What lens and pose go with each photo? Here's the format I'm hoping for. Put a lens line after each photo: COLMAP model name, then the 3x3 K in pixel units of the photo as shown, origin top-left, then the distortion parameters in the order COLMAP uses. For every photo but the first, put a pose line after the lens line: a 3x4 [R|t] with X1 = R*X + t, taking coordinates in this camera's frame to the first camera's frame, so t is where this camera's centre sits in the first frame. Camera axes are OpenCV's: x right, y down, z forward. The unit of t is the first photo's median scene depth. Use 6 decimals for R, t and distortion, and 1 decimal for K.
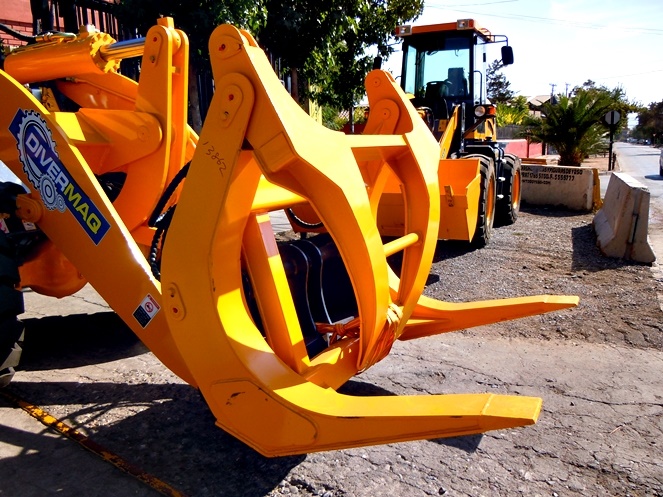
lens RADIAL K [[594.5, 0, 334.0], [0, 594.5, 248.6], [0, 0, 1]] dist [0.038666, -0.096923]
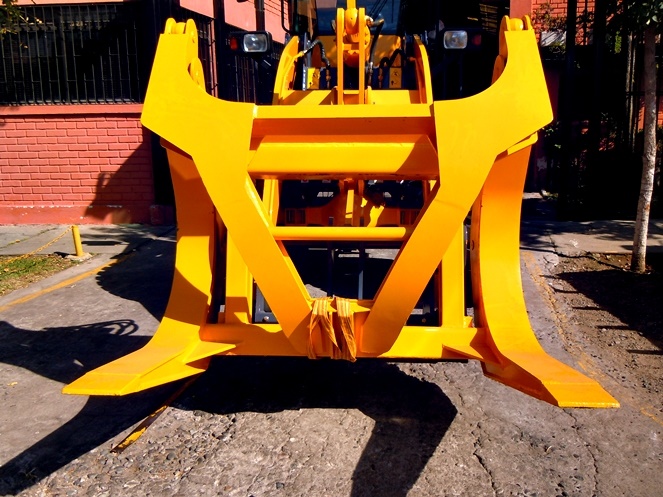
lens RADIAL K [[594.5, 0, 331.0], [0, 594.5, 249.3], [0, 0, 1]] dist [0.038666, -0.096923]
pose [[0.395634, 0.200284, -0.896304, 0.798317], [-0.160083, 0.976030, 0.147438, -0.097070], [0.904349, 0.085152, 0.418213, 0.562771]]
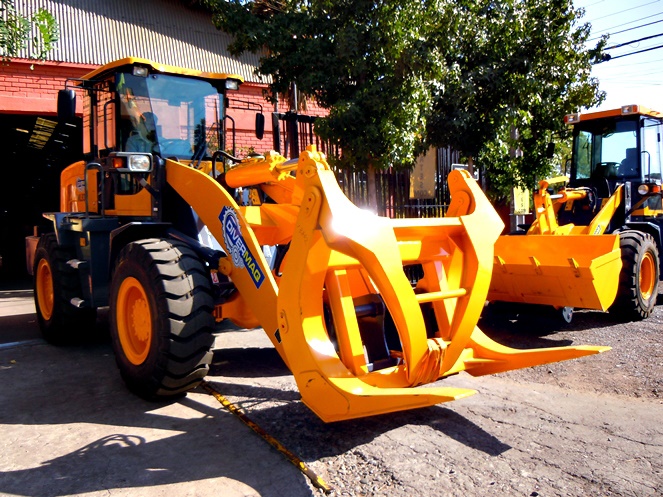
lens RADIAL K [[594.5, 0, 333.8], [0, 594.5, 245.7], [0, 0, 1]] dist [0.038666, -0.096923]
pose [[0.921086, 0.002364, -0.389352, 0.382608], [-0.054191, 0.991027, -0.122183, 0.058015], [0.385569, 0.133641, 0.912949, -0.360506]]
